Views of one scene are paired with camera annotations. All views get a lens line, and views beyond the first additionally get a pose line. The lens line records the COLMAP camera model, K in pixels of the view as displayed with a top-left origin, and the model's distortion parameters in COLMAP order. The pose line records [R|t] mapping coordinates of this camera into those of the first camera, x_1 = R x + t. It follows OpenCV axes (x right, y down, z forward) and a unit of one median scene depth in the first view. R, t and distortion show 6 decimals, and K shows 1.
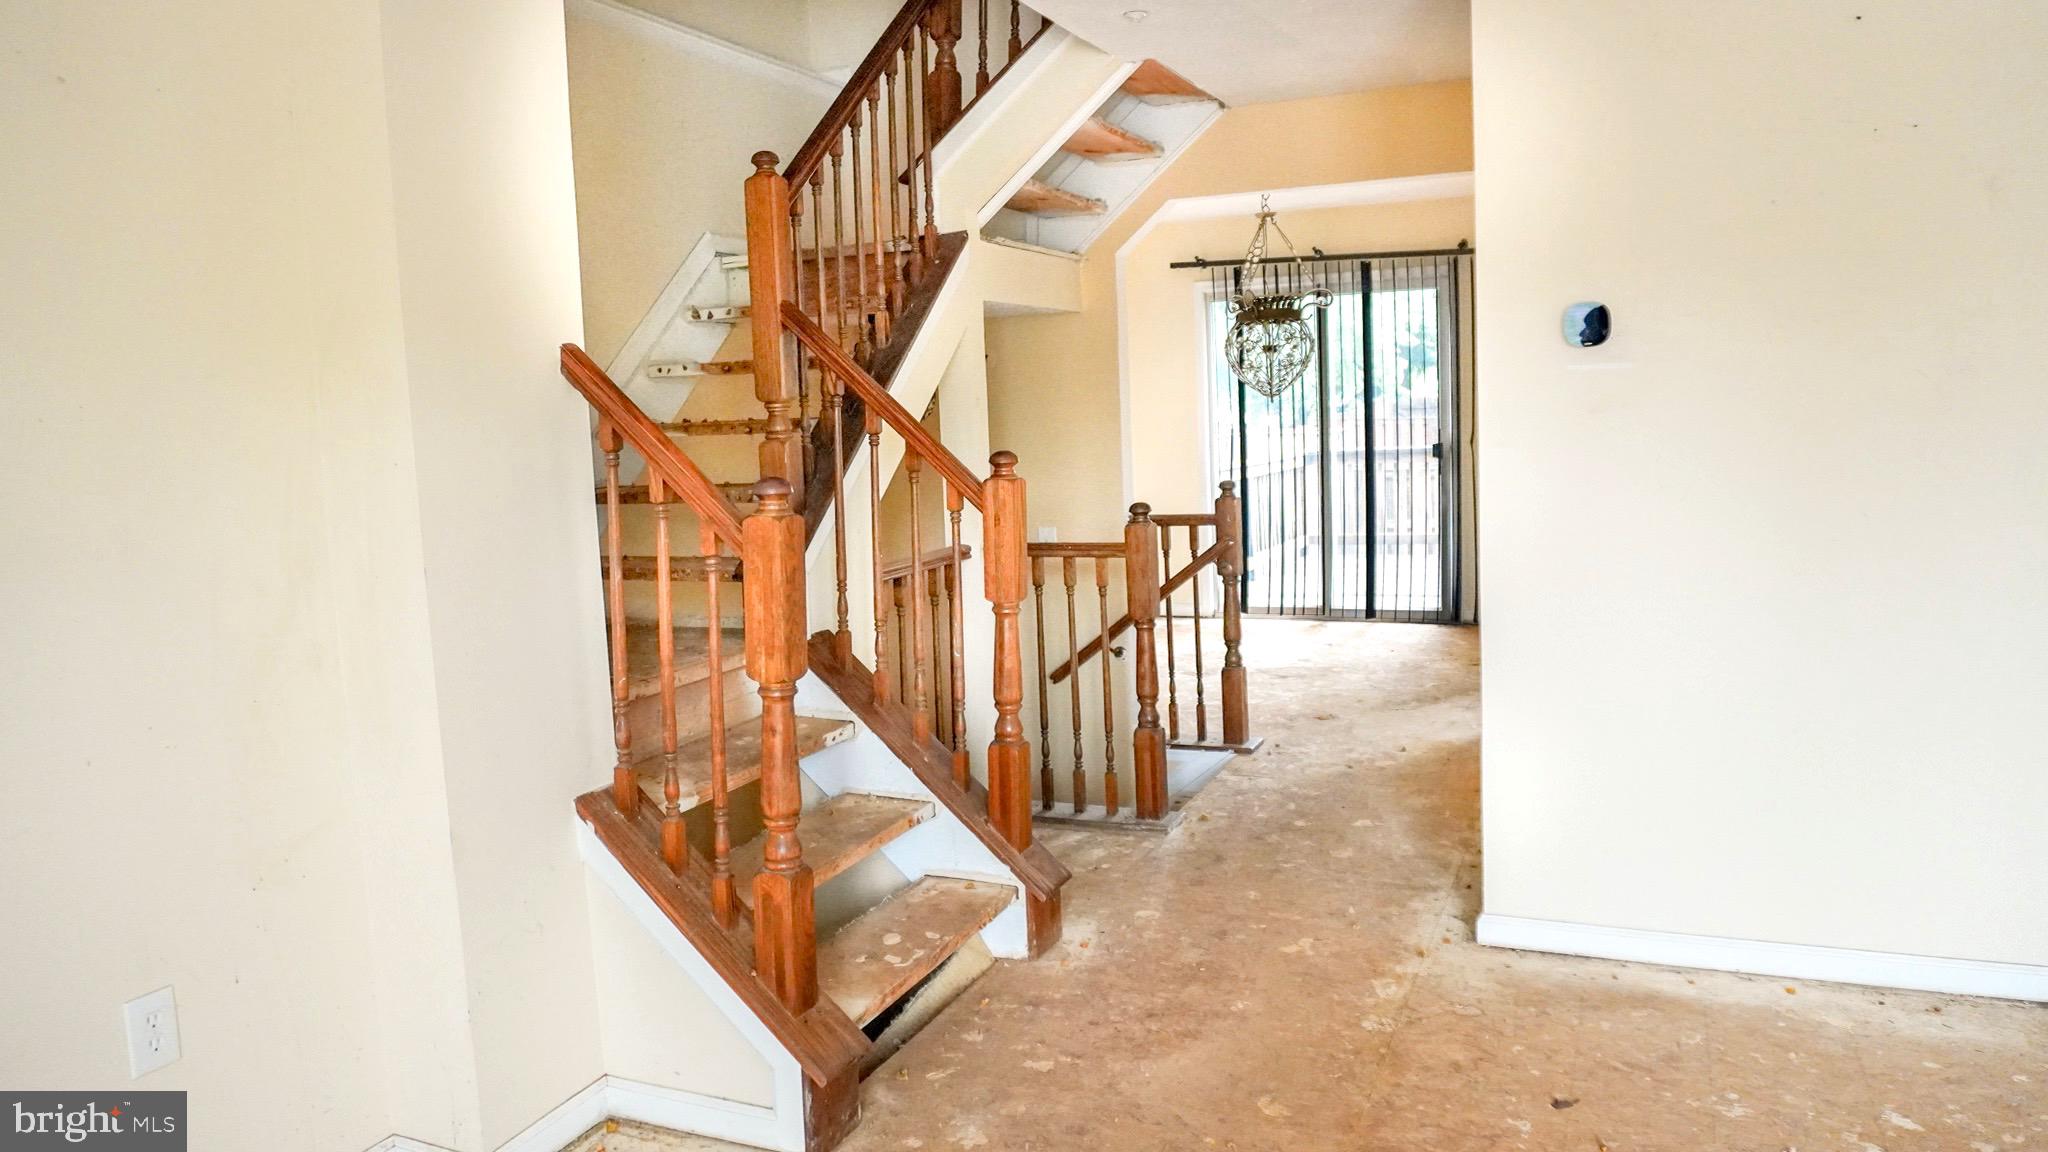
lens RADIAL K [[1450.2, 0, 1020.7], [0, 1450.2, 560.0], [0, 0, 1]] dist [-0.042955, -0.007477]
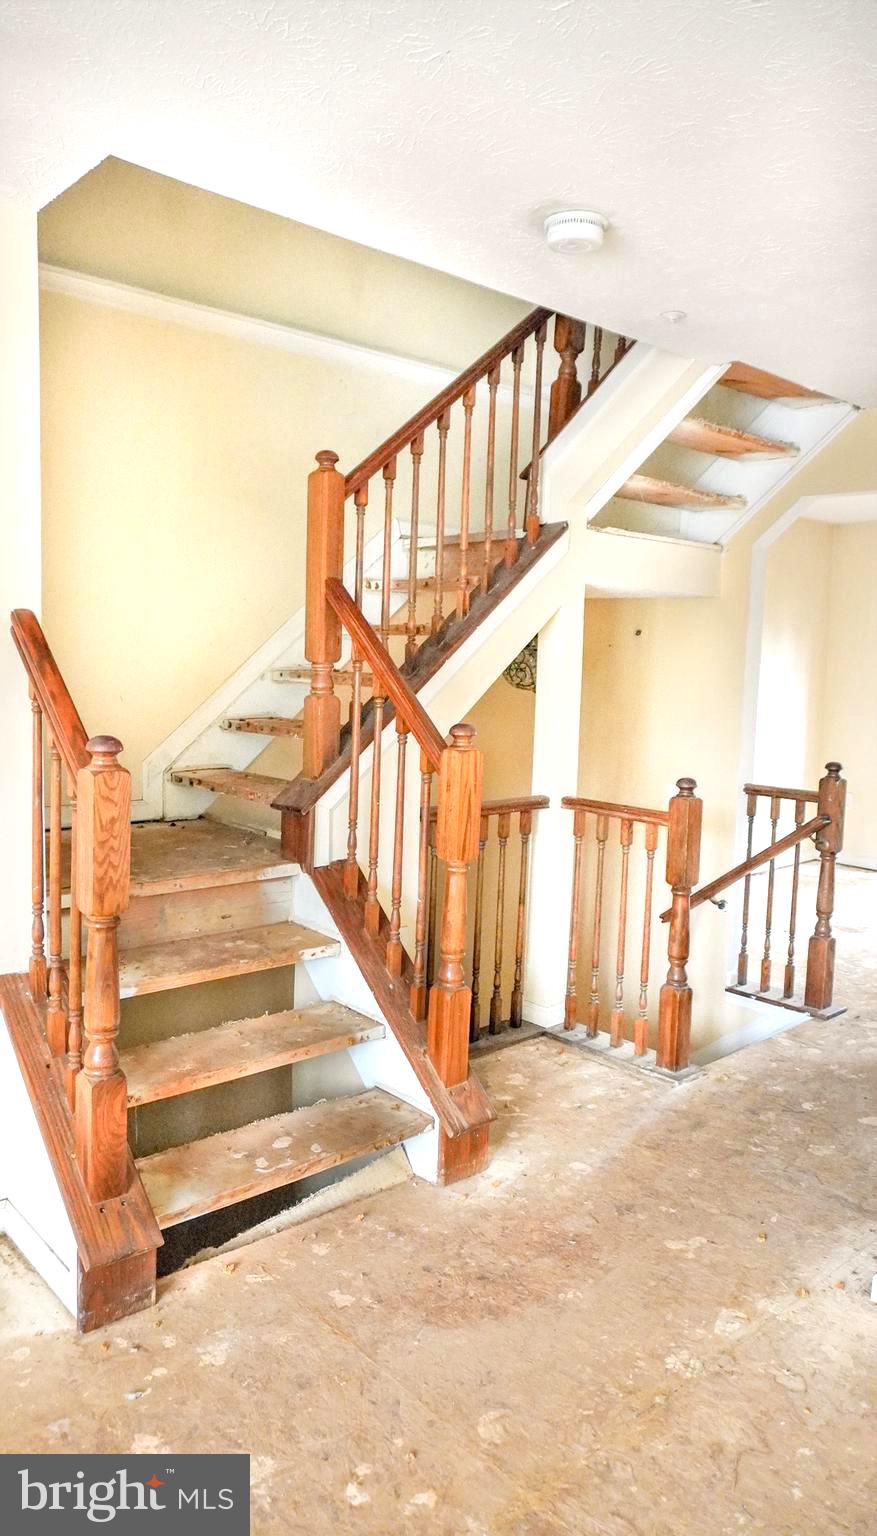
lens RADIAL K [[1056.2, 0, 438.2], [0, 1056.2, 773.9], [0, 0, 1]] dist [-0.059137, 0.017865]
pose [[0.900167, 0.114775, -0.420150, 0.271731], [-0.109275, 0.993314, 0.037230, -0.057439], [0.421614, 0.012399, 0.906690, 0.241802]]
